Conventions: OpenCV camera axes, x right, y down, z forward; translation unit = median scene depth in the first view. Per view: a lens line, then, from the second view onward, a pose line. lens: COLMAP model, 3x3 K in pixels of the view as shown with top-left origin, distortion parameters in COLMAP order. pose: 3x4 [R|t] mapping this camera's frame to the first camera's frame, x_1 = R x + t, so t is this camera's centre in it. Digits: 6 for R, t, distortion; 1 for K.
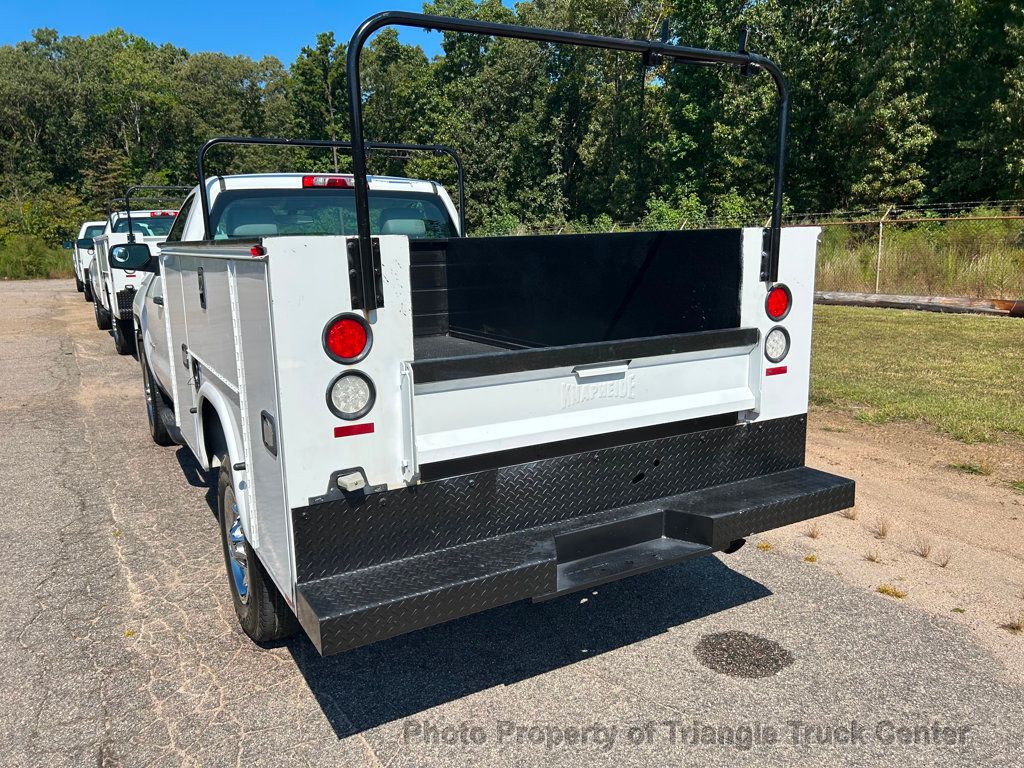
lens RADIAL K [[775.2, 0, 510.2], [0, 775.2, 384.6], [0, 0, 1]] dist [0.061135, -0.073324]
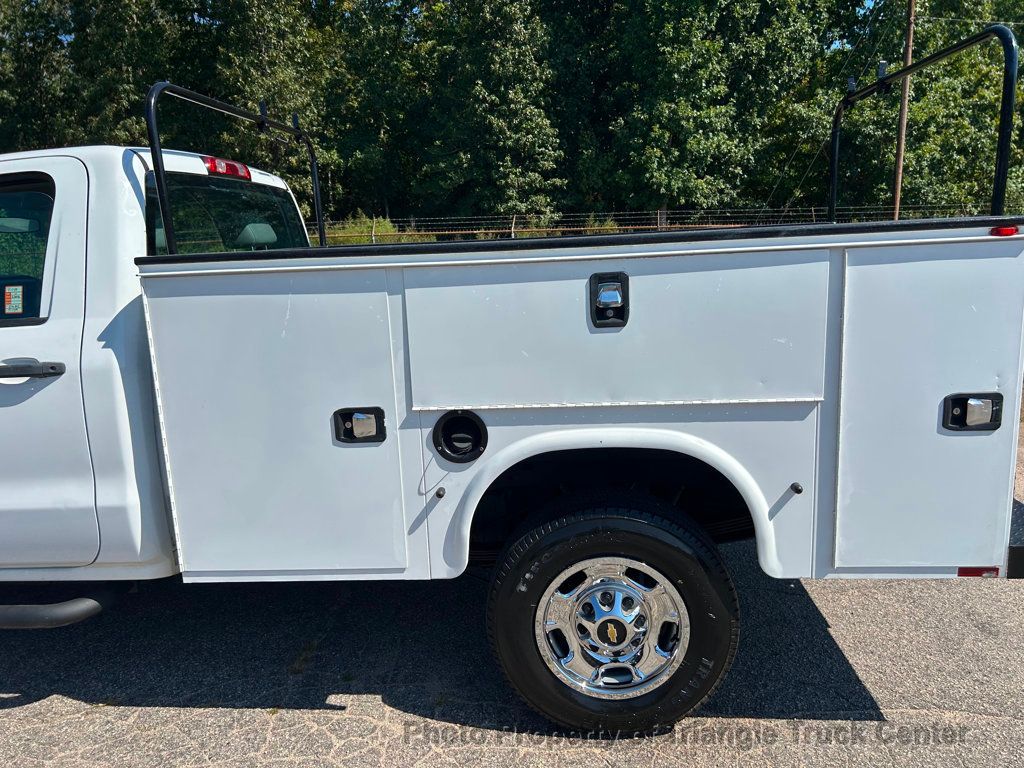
lens RADIAL K [[775.3, 0, 508.7], [0, 775.3, 390.2], [0, 0, 1]] dist [0.057795, -0.069455]
pose [[0.561730, -0.166608, 0.810371, -0.081944], [0.185126, 0.979988, 0.073156, -0.008547], [-0.806342, 0.108927, 0.581332, 0.050065]]
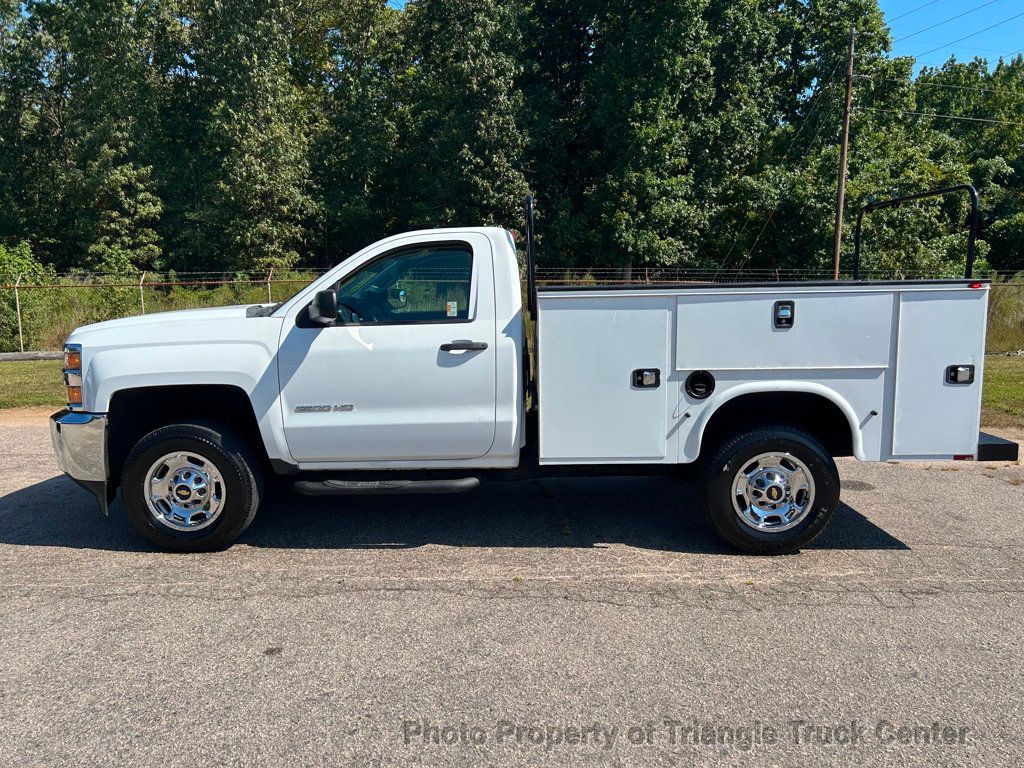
lens RADIAL K [[775.3, 0, 508.7], [0, 775.3, 390.2], [0, 0, 1]] dist [0.057795, -0.069455]
pose [[0.500296, -0.104126, 0.859570, -0.149153], [0.164451, 0.986100, 0.023738, -0.007901], [-0.850094, 0.129481, 0.510466, 0.054065]]
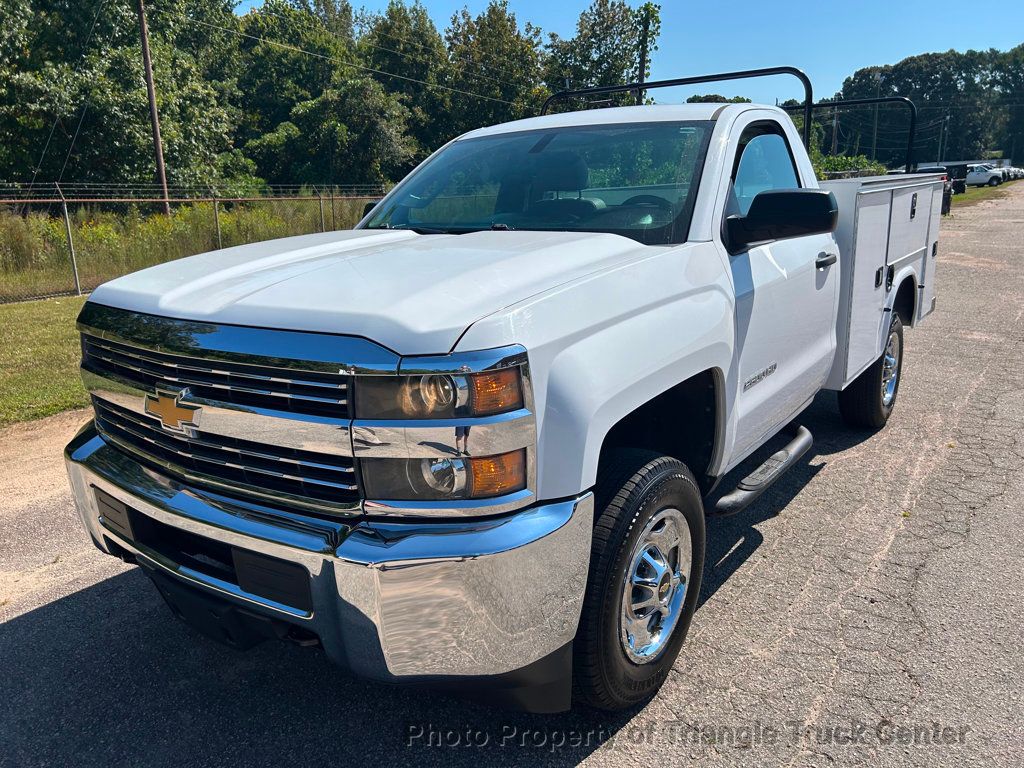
lens RADIAL K [[775.2, 0, 510.2], [0, 775.2, 384.6], [0, 0, 1]] dist [0.061135, -0.073324]
pose [[-0.409162, -0.193497, 0.891709, -0.121185], [0.213565, 0.929804, 0.299758, -0.034219], [-0.887117, 0.313088, -0.339116, 0.185480]]
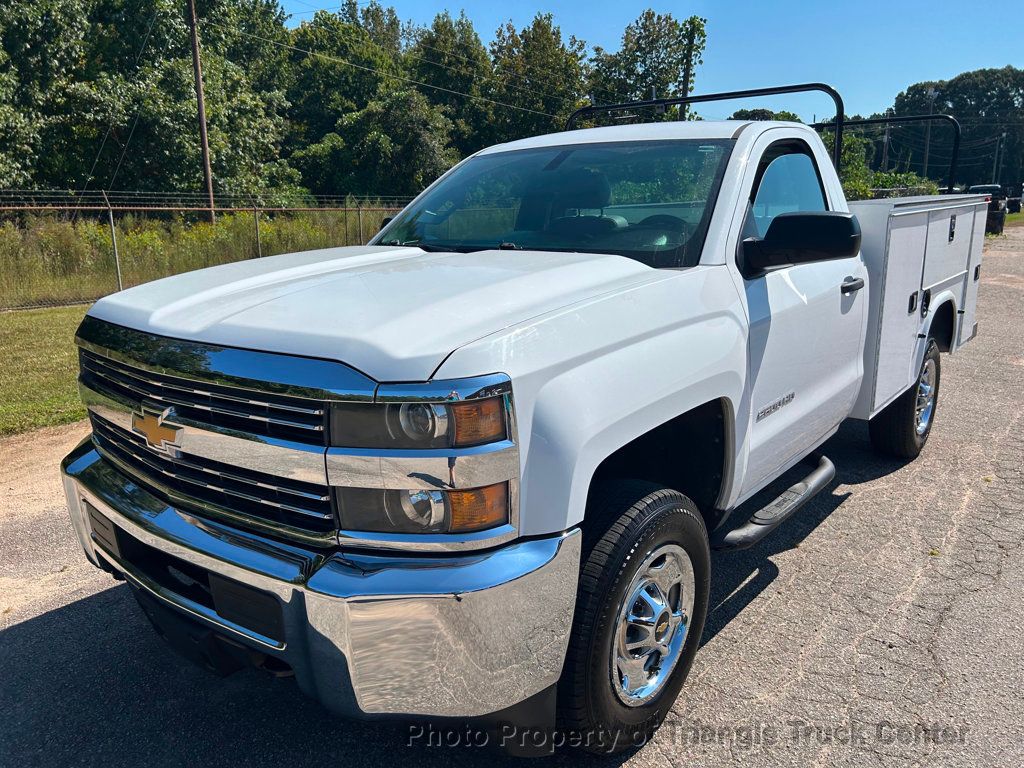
lens RADIAL K [[775.3, 0, 508.7], [0, 775.3, 390.2], [0, 0, 1]] dist [0.057795, -0.069455]
pose [[-0.359012, -0.196299, 0.912456, -0.120390], [0.203936, 0.937511, 0.281929, -0.033957], [-0.910780, 0.287299, -0.296545, 0.181646]]
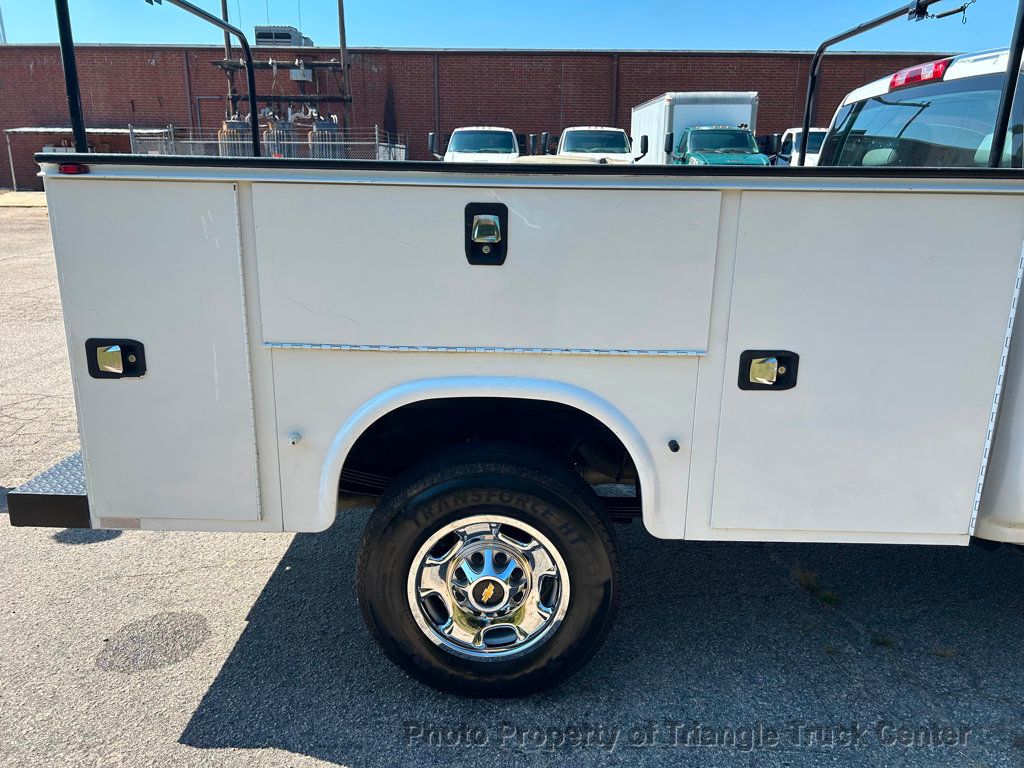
lens RADIAL K [[775.3, 0, 508.7], [0, 775.3, 390.2], [0, 0, 1]] dist [0.057795, -0.069455]
pose [[-0.492746, 0.246734, -0.834460, 0.060768], [-0.167433, 0.914156, 0.369168, -0.024999], [0.853913, 0.321622, -0.409135, 0.127267]]
